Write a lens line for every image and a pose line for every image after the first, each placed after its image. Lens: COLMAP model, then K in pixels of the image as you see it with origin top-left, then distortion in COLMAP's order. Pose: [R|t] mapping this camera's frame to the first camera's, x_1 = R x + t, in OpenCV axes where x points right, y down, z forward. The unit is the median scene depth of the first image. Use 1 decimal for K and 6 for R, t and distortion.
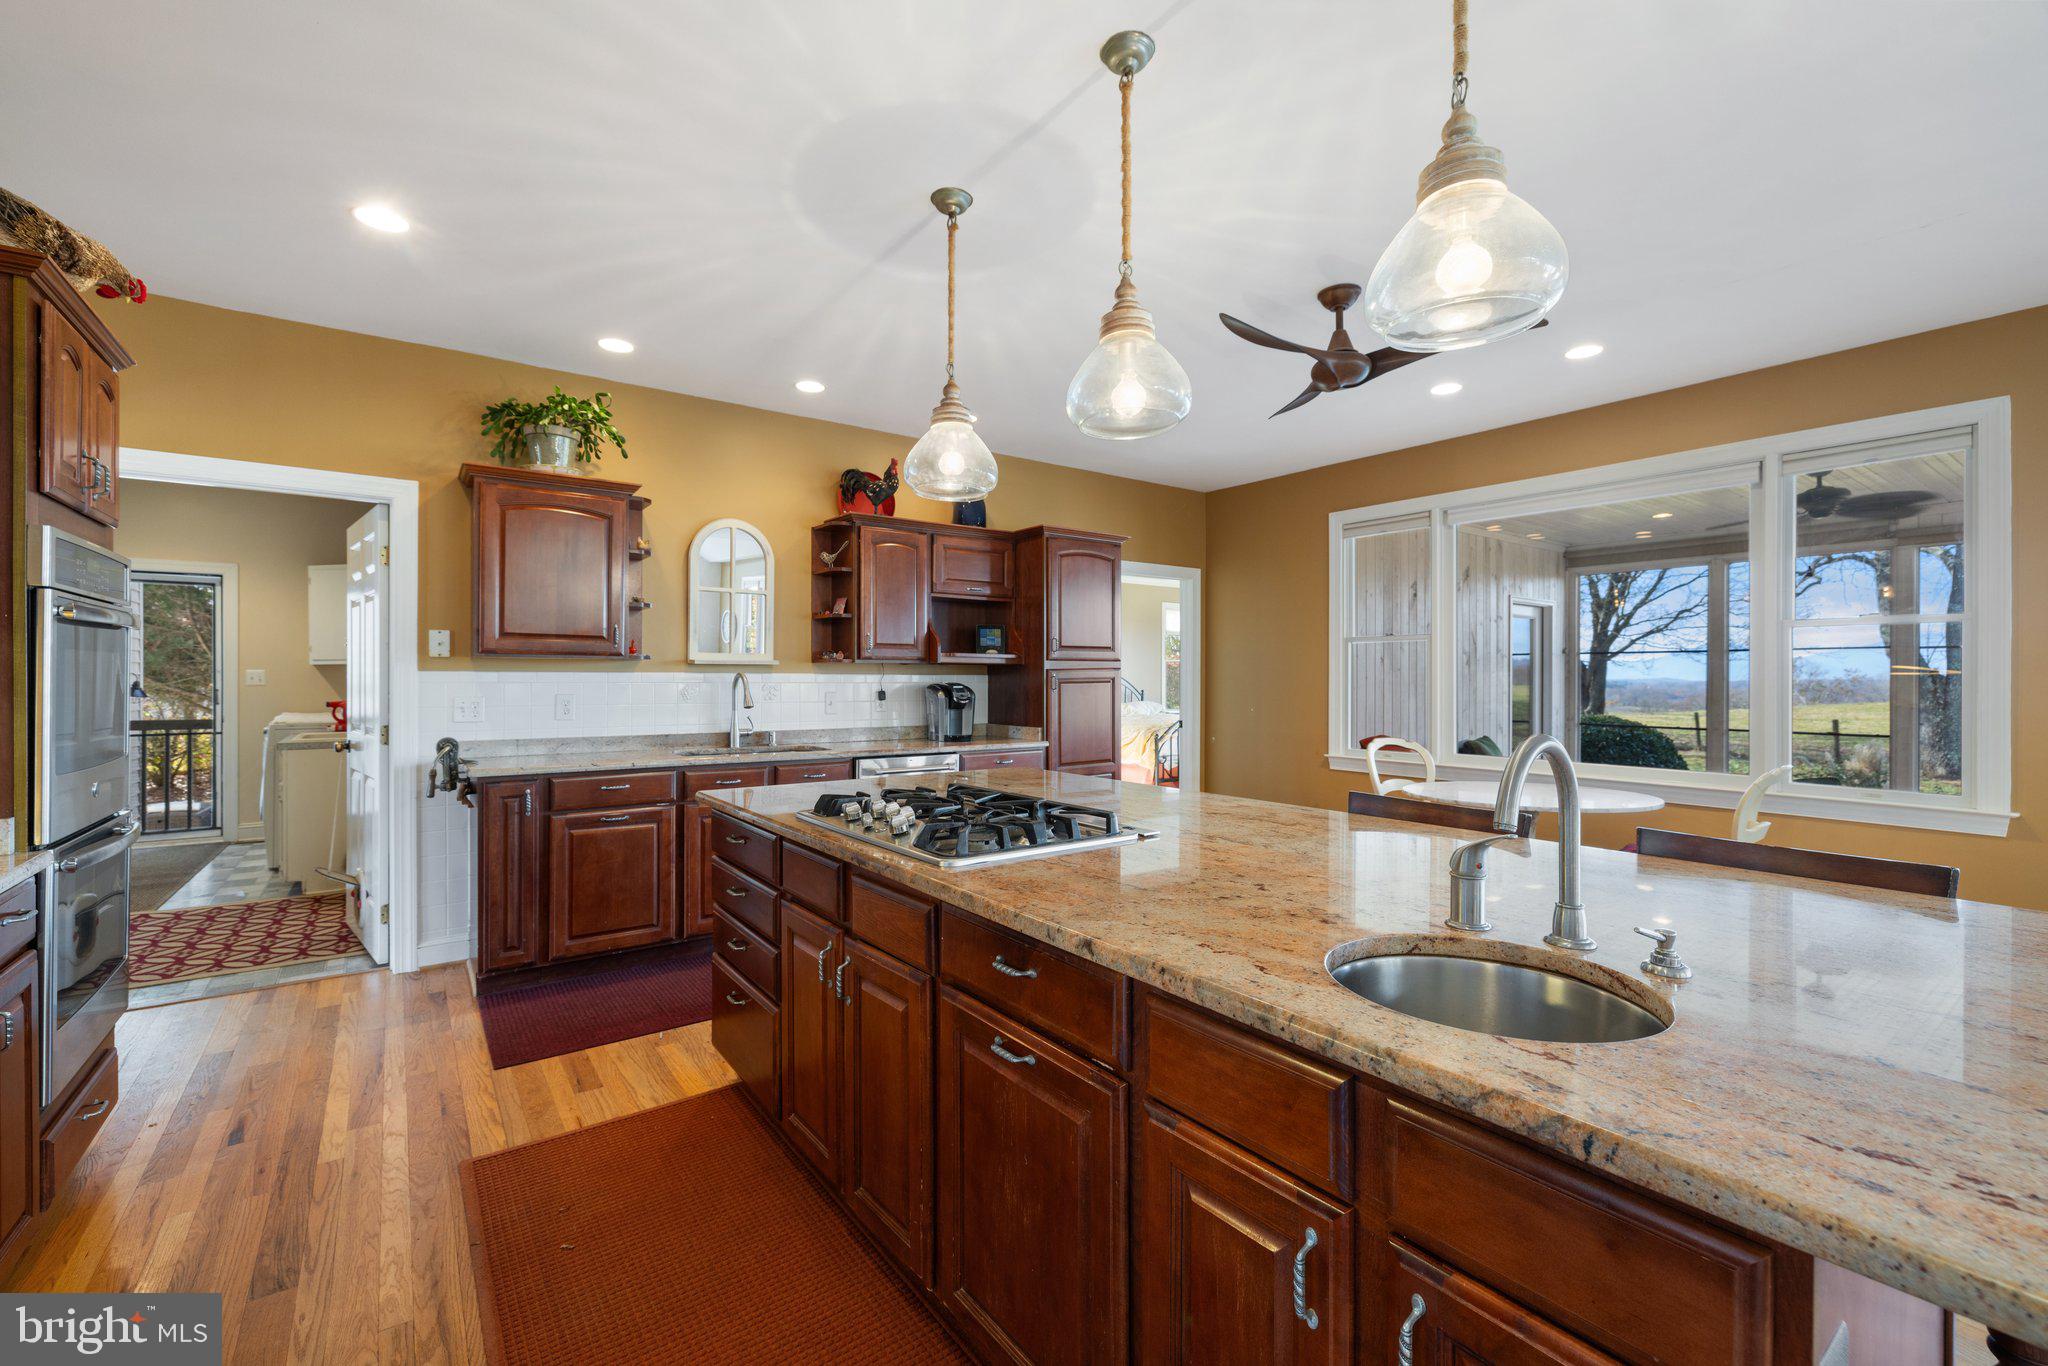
lens RADIAL K [[857.3, 0, 1009.4], [0, 857.3, 676.2], [0, 0, 1]] dist [0.001317, -0.000170]
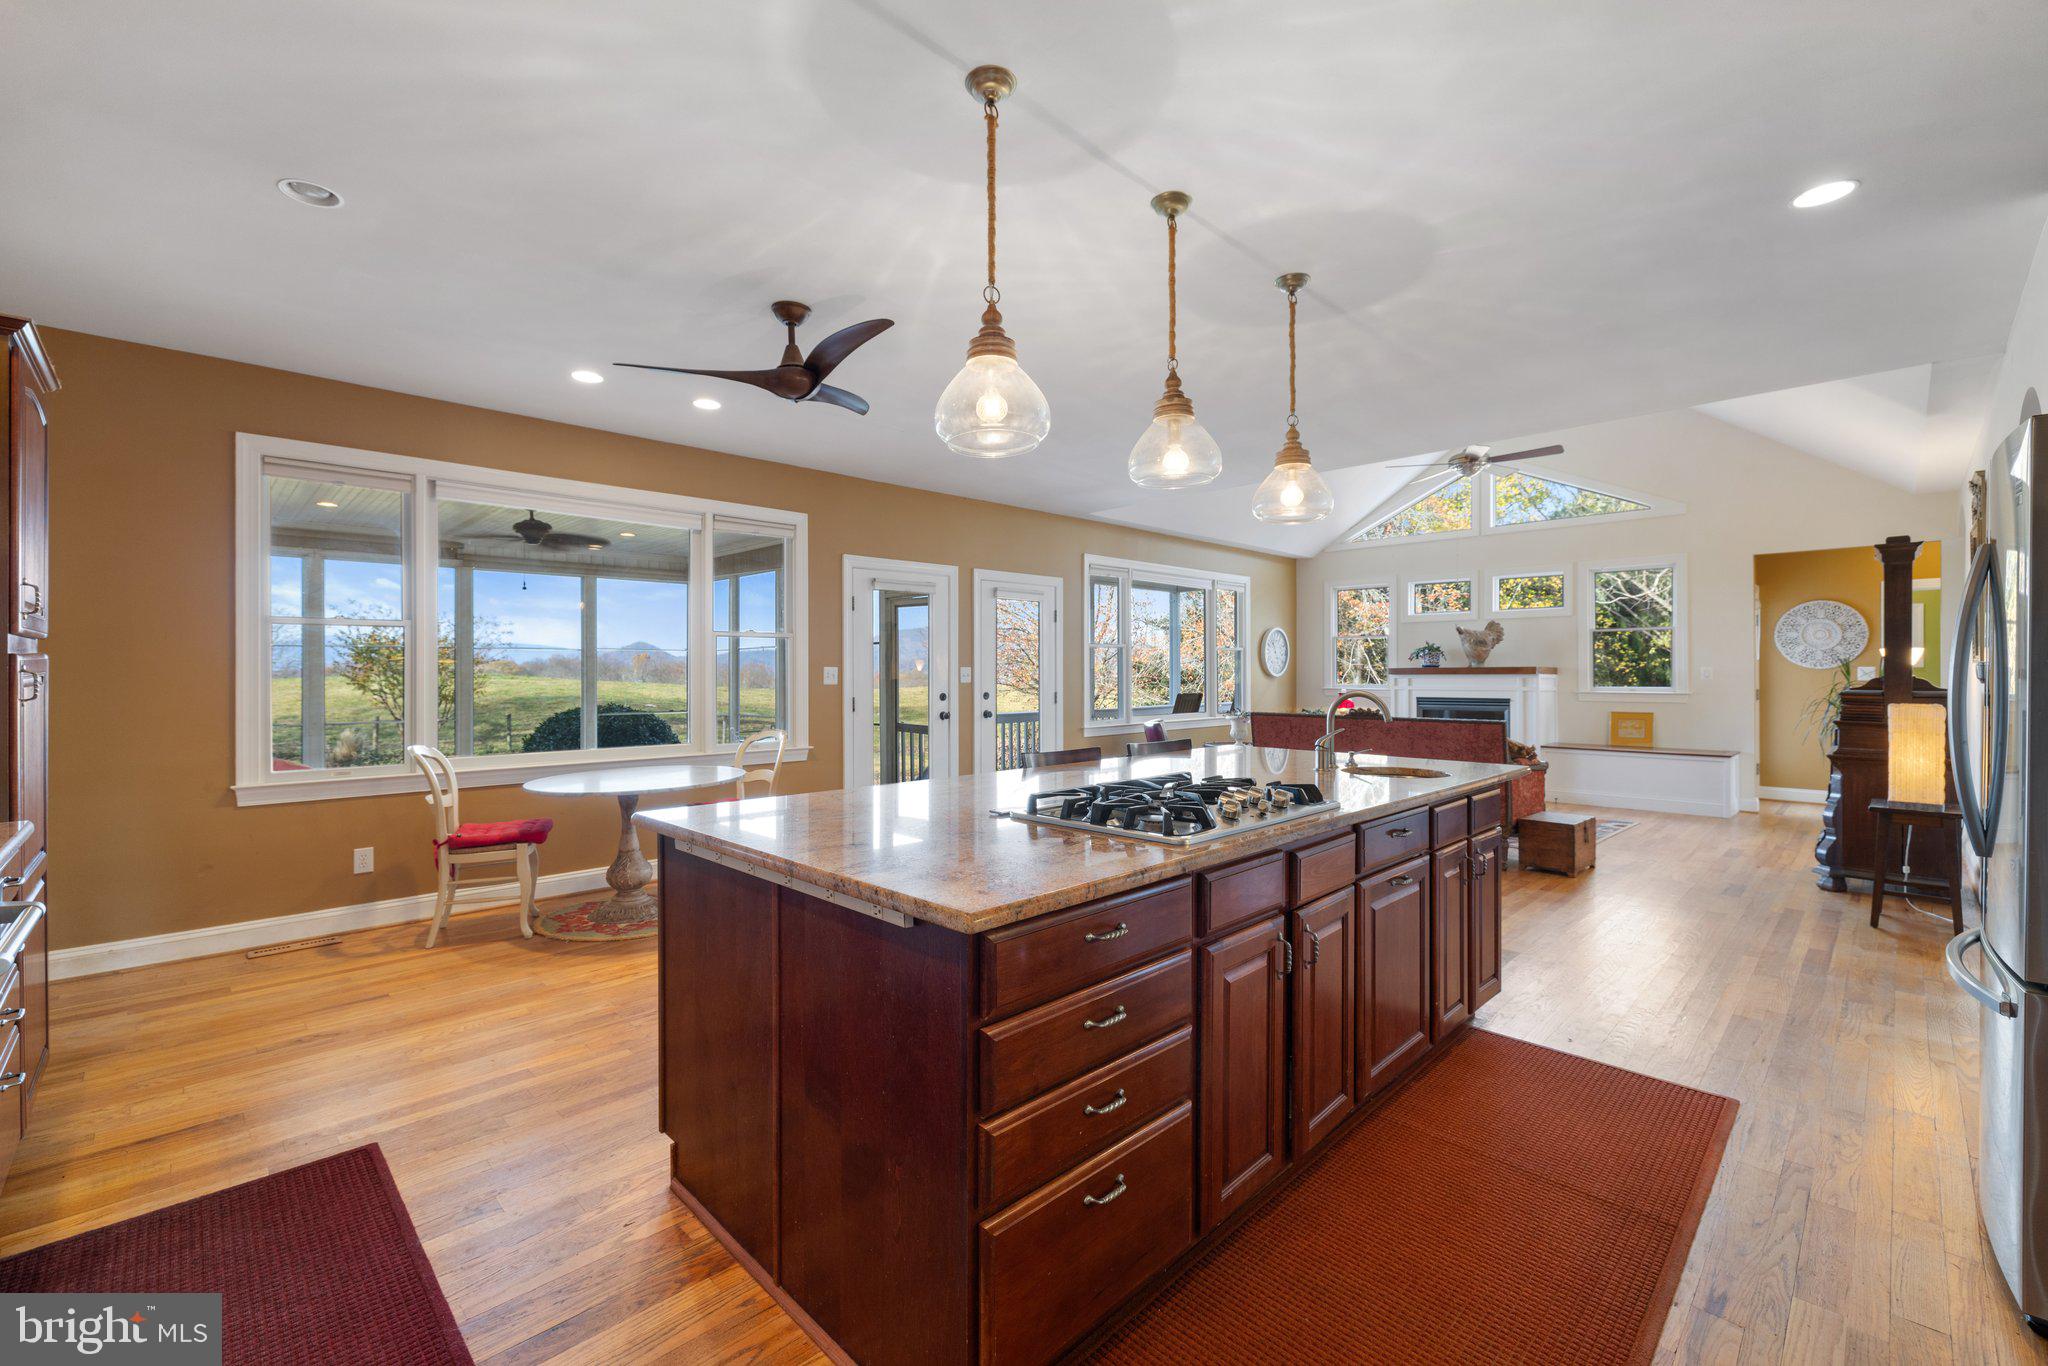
lens RADIAL K [[857.3, 0, 1009.4], [0, 857.3, 676.2], [0, 0, 1]] dist [0.001317, -0.000170]
pose [[-0.146299, -0.007643, 0.989211, -0.523229], [0.000792, 0.999969, 0.007843, -0.000858], [-0.989240, 0.001931, -0.146288, 0.658192]]
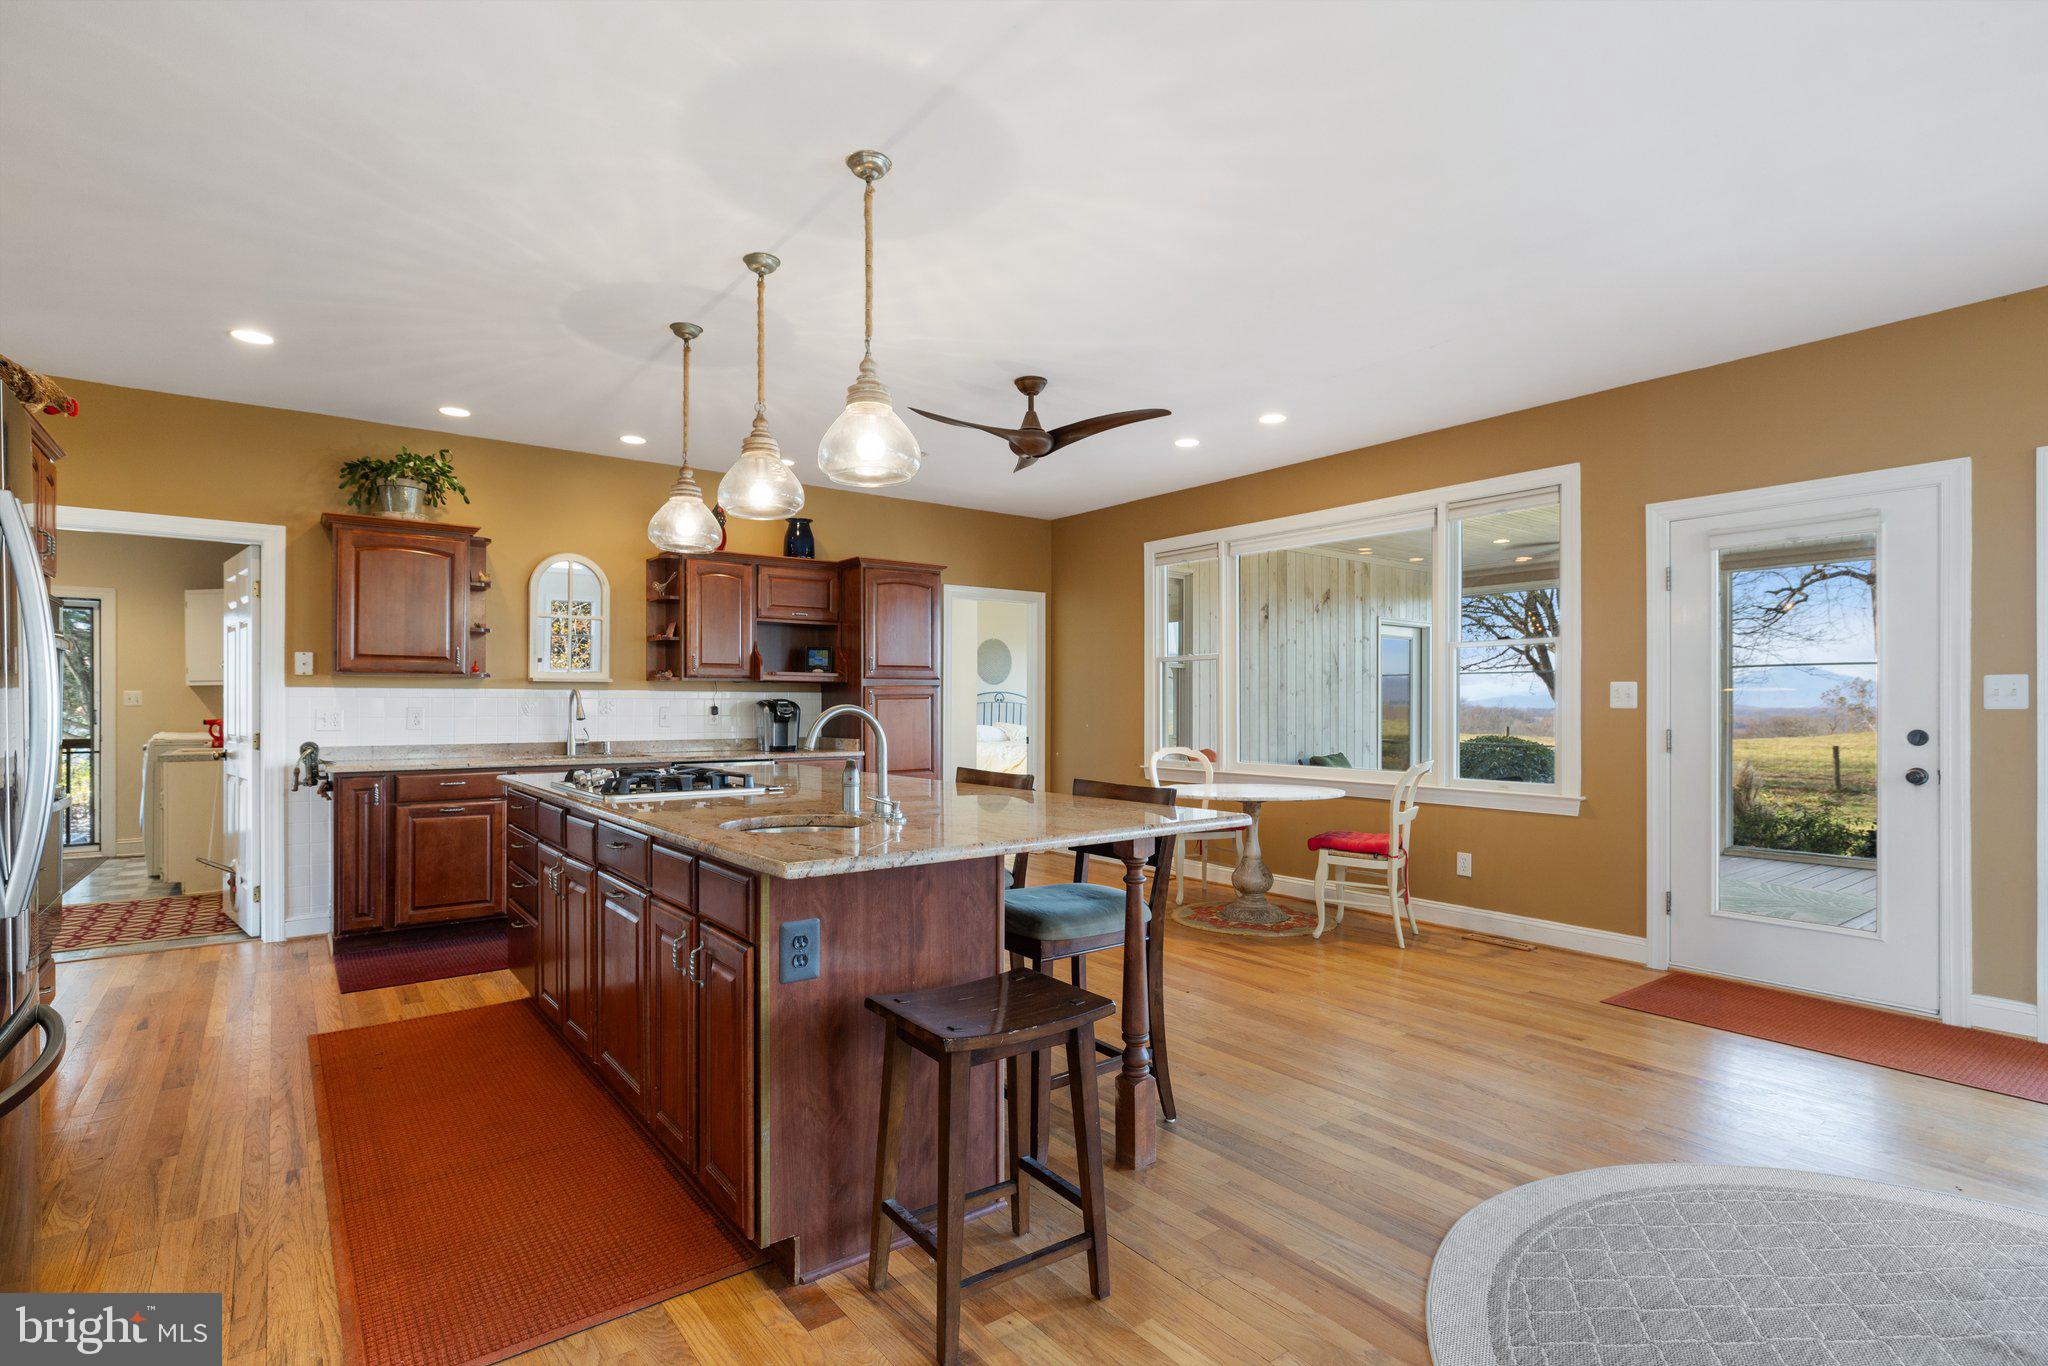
lens RADIAL K [[985.1, 0, 1016.2], [0, 985.1, 700.8], [0, 0, 1]] dist [-0.002066, 0.000948]
pose [[0.999750, -0.002743, 0.022184, 0.244264], [0.002817, 0.999991, -0.003309, 0.017464], [-0.022174, 0.003371, 0.999748, -0.321184]]
